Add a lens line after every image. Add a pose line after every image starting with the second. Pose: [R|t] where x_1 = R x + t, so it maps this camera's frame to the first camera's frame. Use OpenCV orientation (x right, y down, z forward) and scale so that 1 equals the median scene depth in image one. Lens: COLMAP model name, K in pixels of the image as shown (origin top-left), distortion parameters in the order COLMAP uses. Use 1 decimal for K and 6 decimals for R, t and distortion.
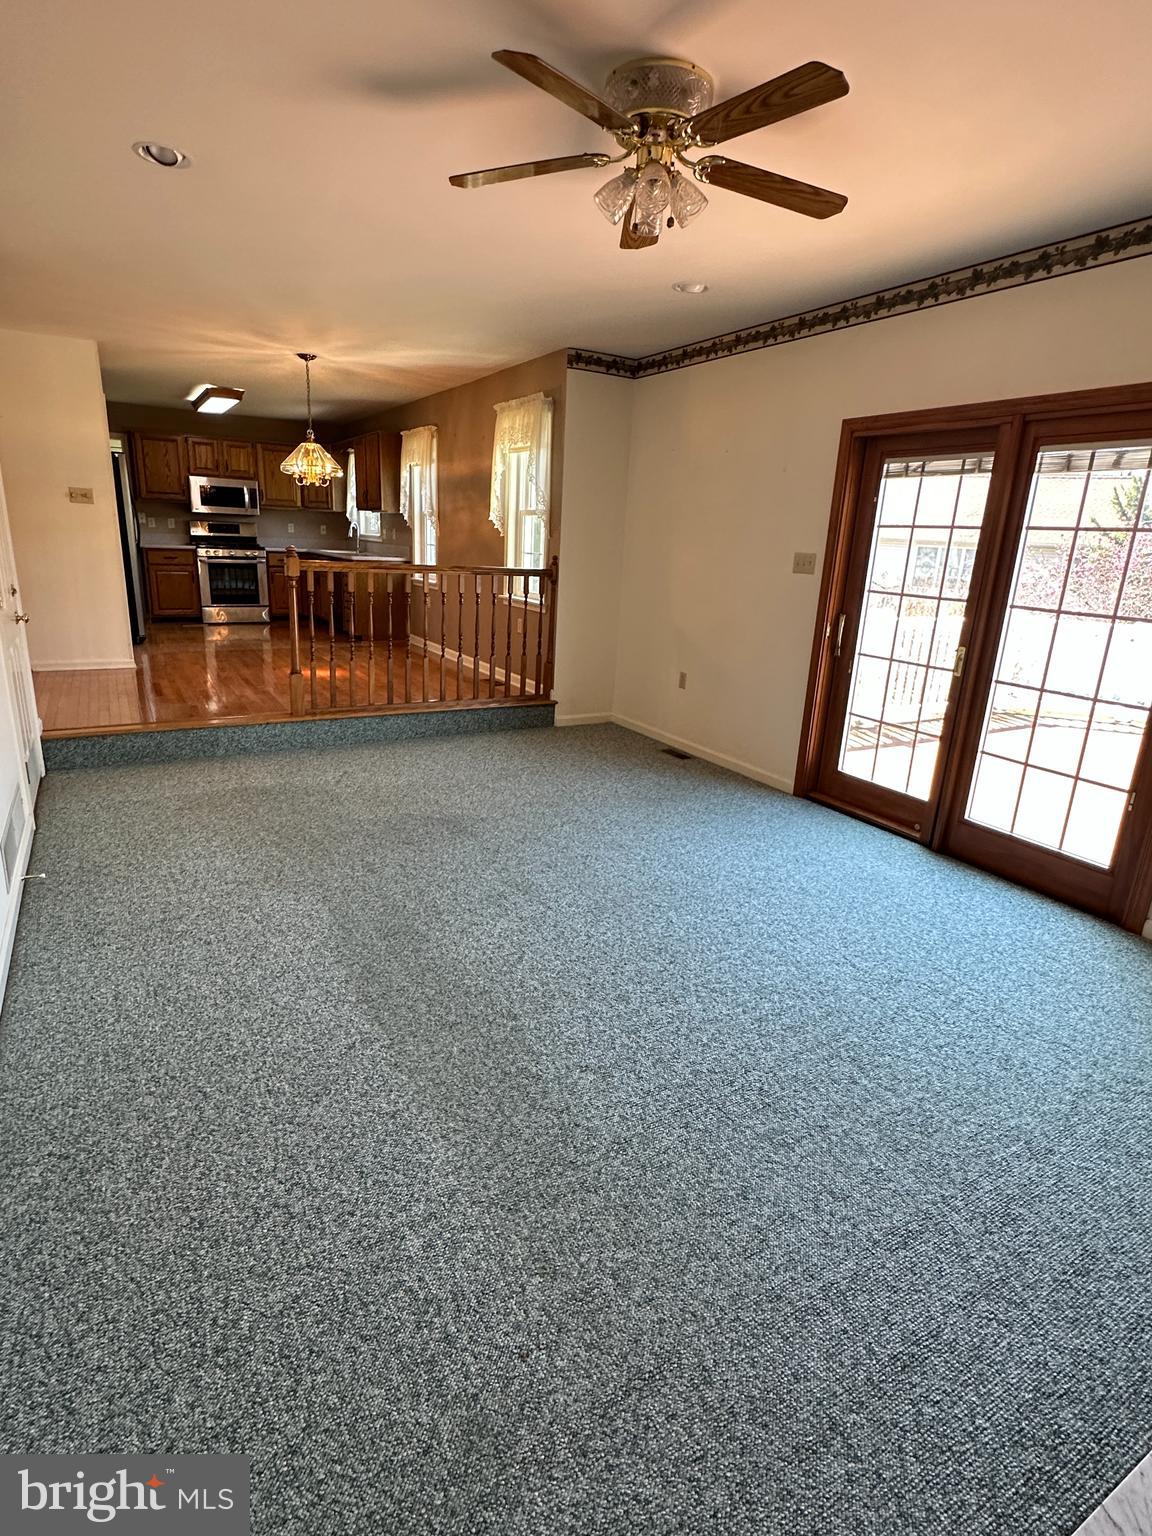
lens RADIAL K [[793.6, 0, 578.6], [0, 793.6, 768.0], [0, 0, 1]] dist [-0.000276, -0.000277]
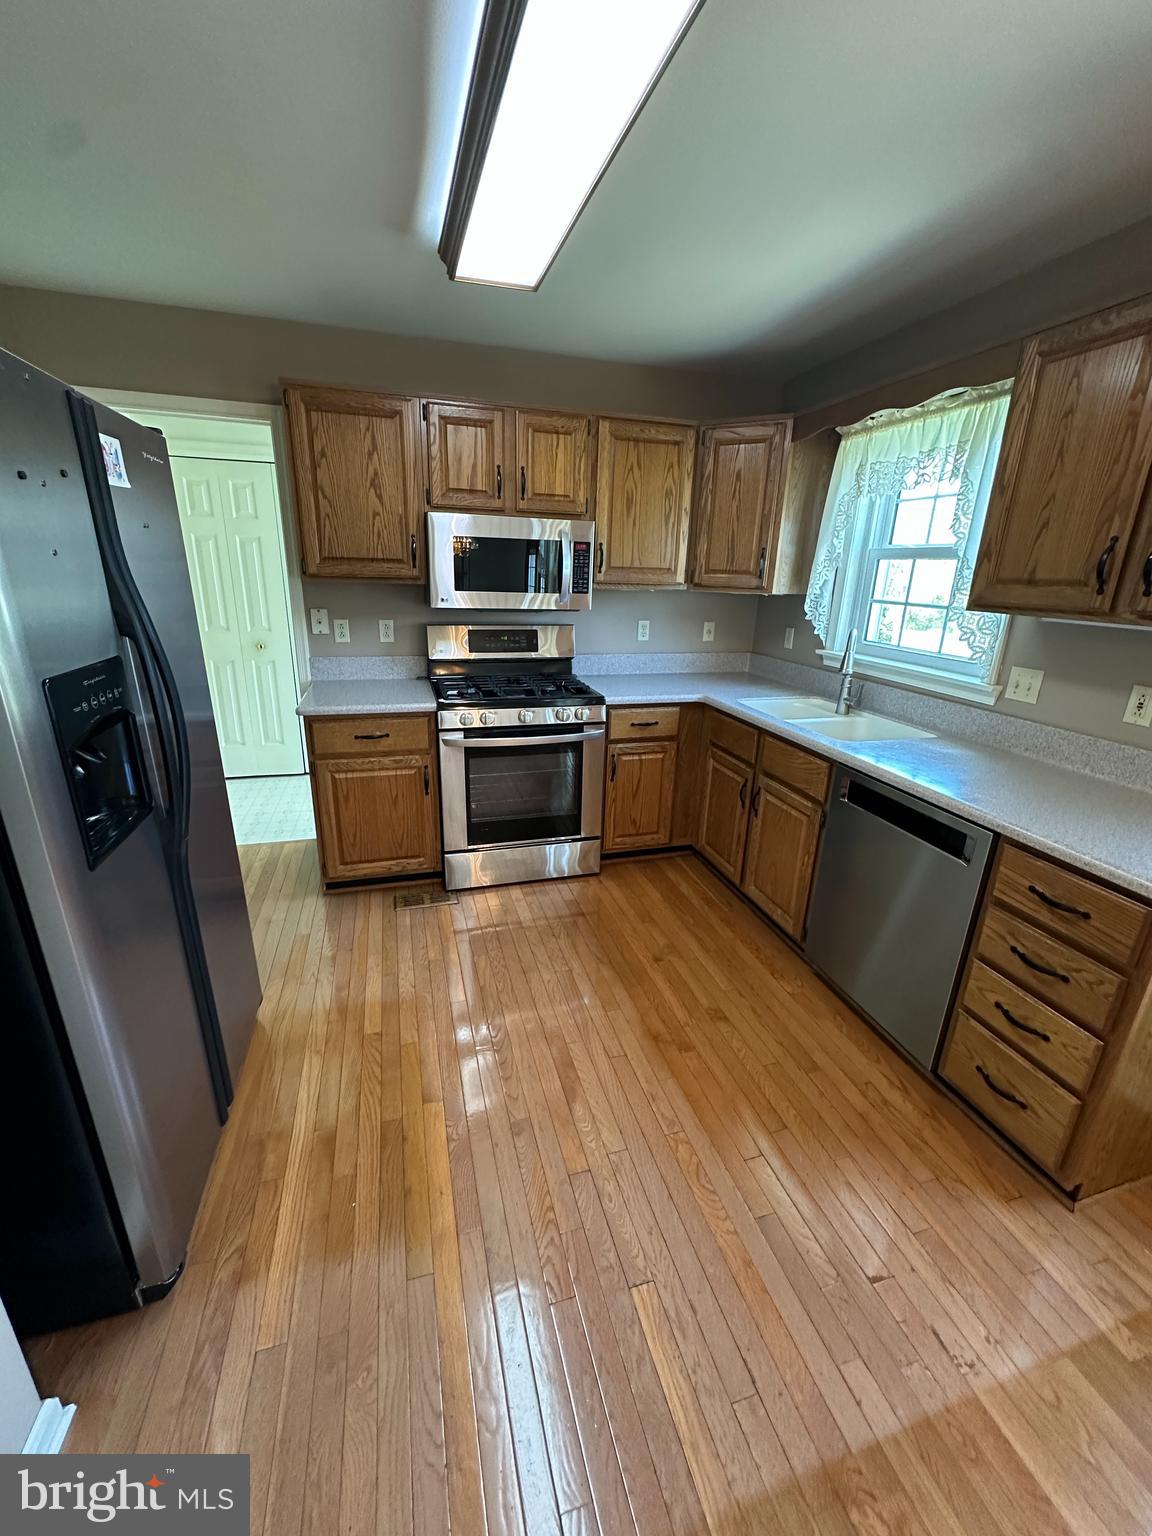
lens RADIAL K [[610.7, 0, 579.3], [0, 610.7, 775.1], [0, 0, 1]] dist [-0.003258, -0.000832]
pose [[0.970275, 0.062729, -0.233735, -0.341401], [-0.055284, 0.997737, 0.038277, -0.255055], [0.235607, -0.024217, 0.971547, 0.722006]]
